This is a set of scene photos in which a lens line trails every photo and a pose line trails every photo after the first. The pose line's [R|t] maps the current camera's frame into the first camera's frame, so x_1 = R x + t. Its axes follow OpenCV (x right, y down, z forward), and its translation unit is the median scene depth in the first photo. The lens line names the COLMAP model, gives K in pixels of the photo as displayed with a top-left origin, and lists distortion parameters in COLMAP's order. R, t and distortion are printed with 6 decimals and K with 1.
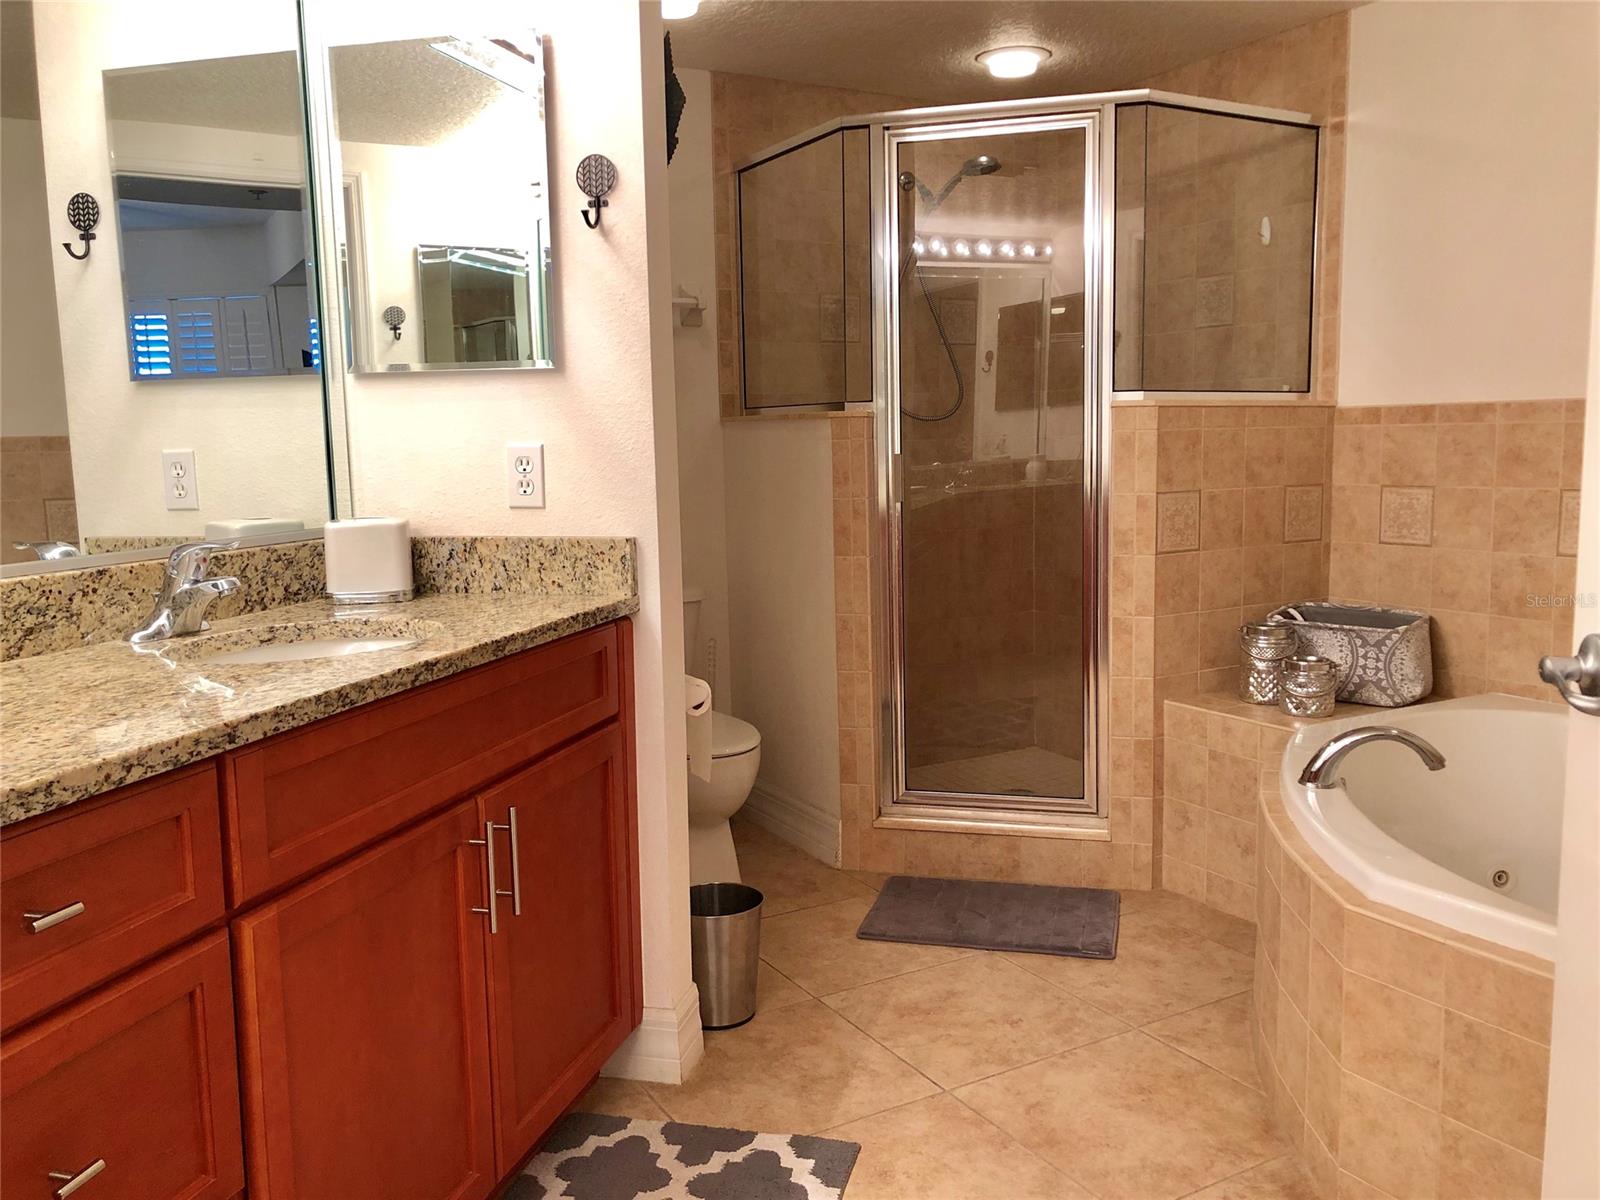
lens RADIAL K [[1305.0, 0, 805.8], [0, 1305.0, 594.2], [0, 0, 1]] dist [0.051535, -0.076066]
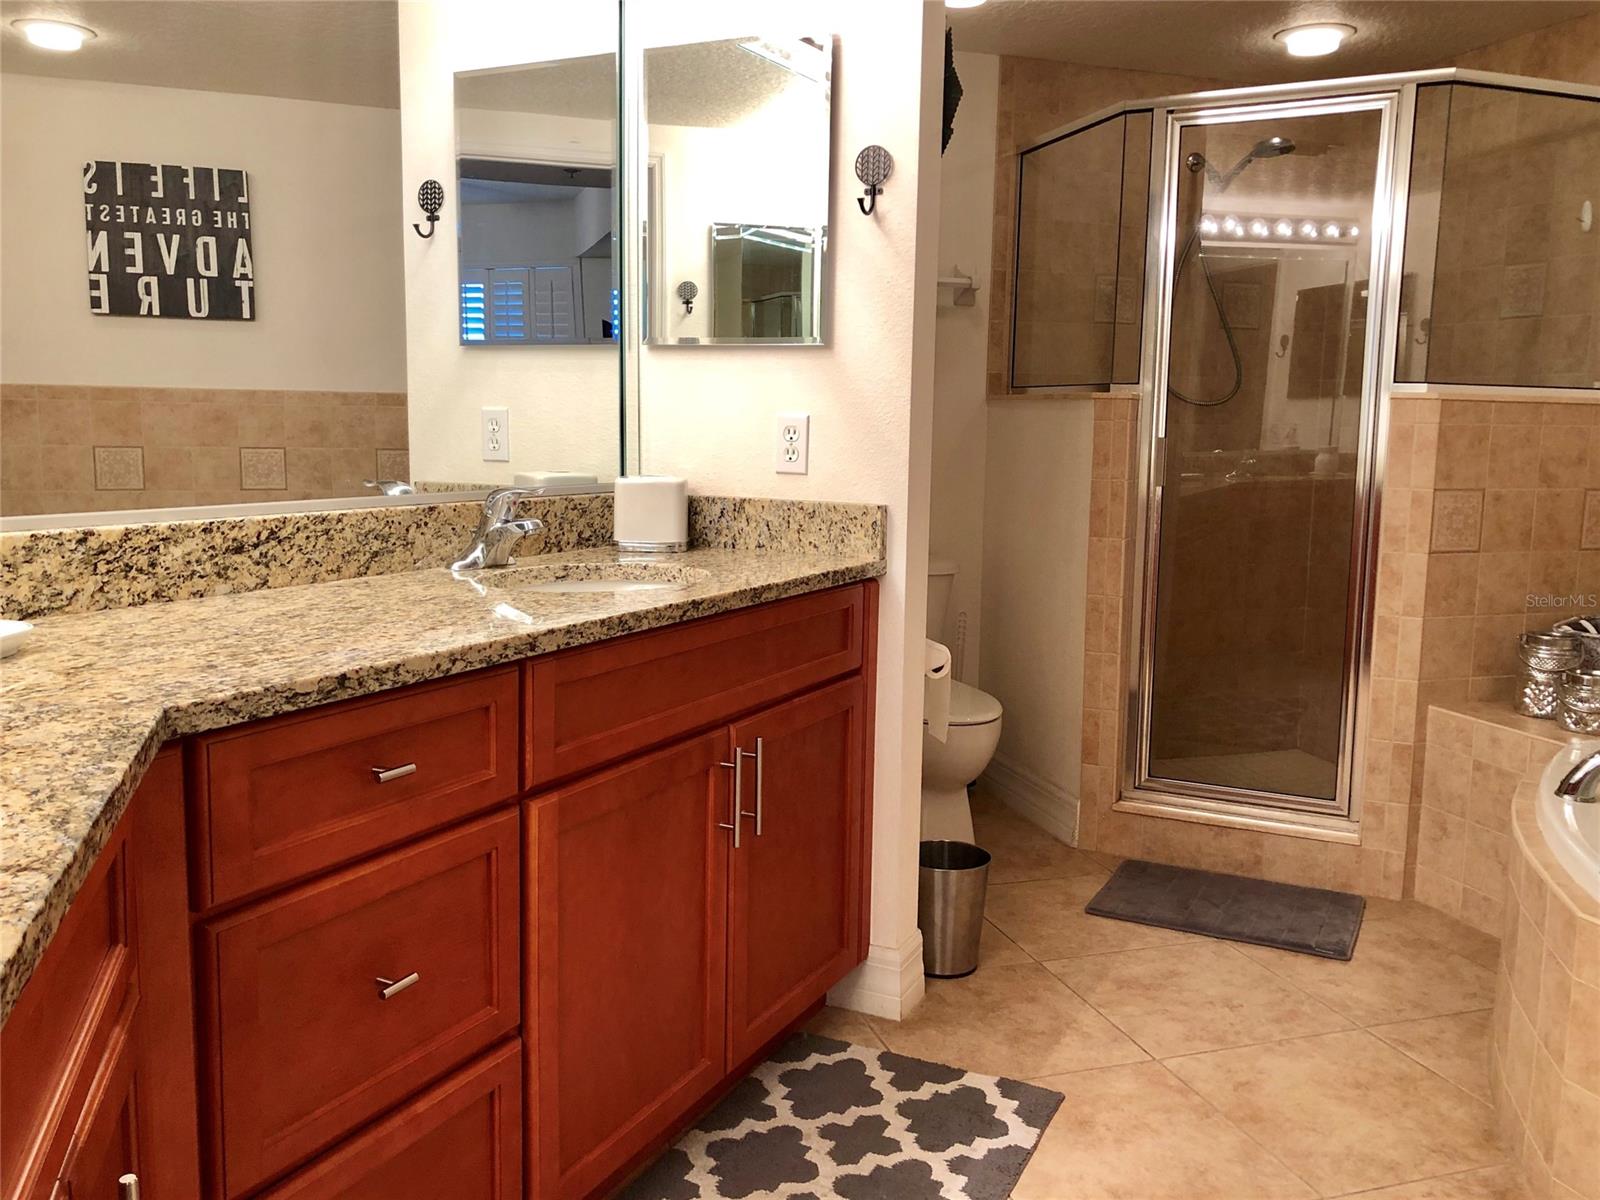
lens RADIAL K [[1331.3, 0, 816.5], [0, 1331.3, 591.2], [0, 0, 1]] dist [0.070039, -0.080191]
pose [[0.978907, 0.063904, -0.194054, 0.020614], [-0.061842, 0.997947, 0.016668, 0.009018], [0.194721, -0.004315, 0.980849, -0.059245]]
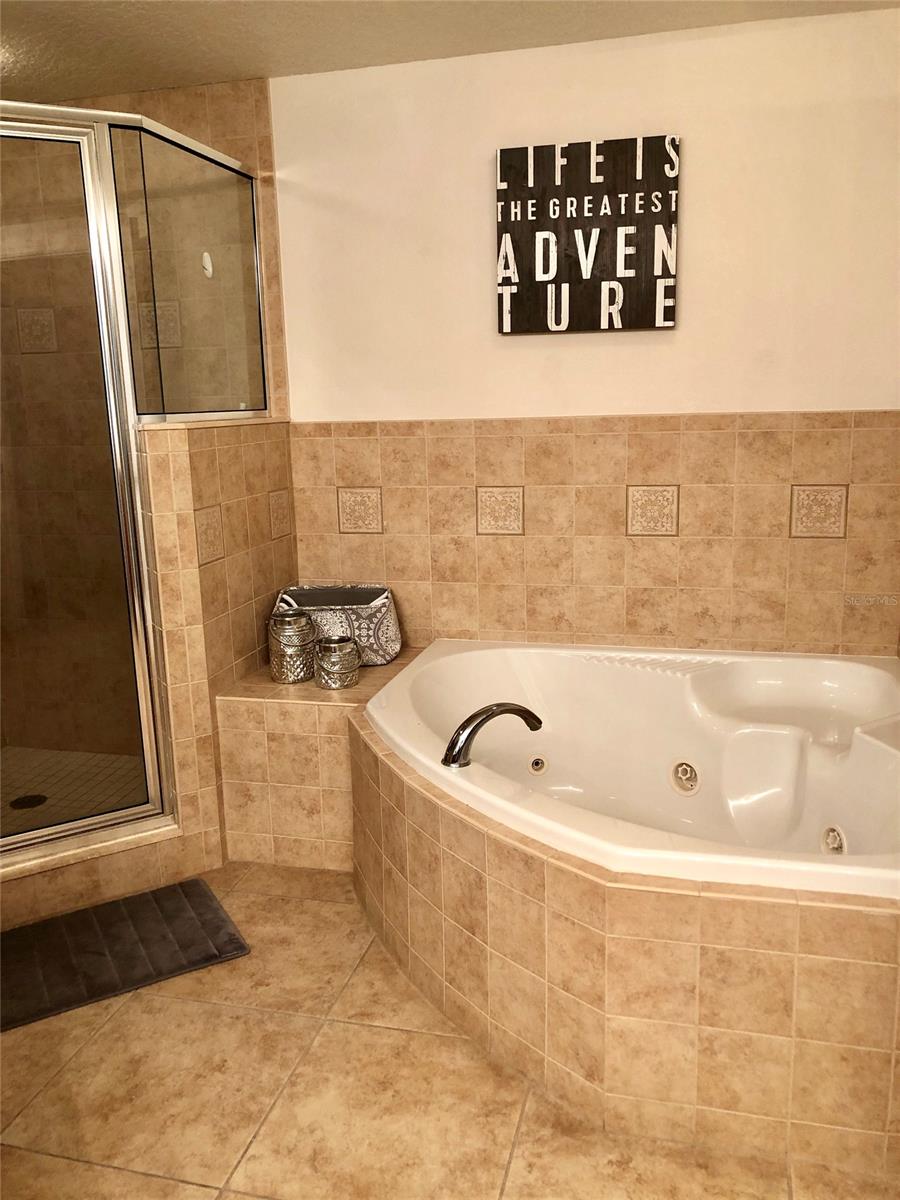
lens RADIAL K [[978.8, 0, 455.9], [0, 978.8, 595.0], [0, 0, 1]] dist [0.051535, -0.076066]
pose [[0.701809, -0.145552, 0.697337, -0.152762], [0.099063, 0.989333, 0.106801, -0.074190], [-0.705444, -0.005874, 0.708742, 0.283104]]
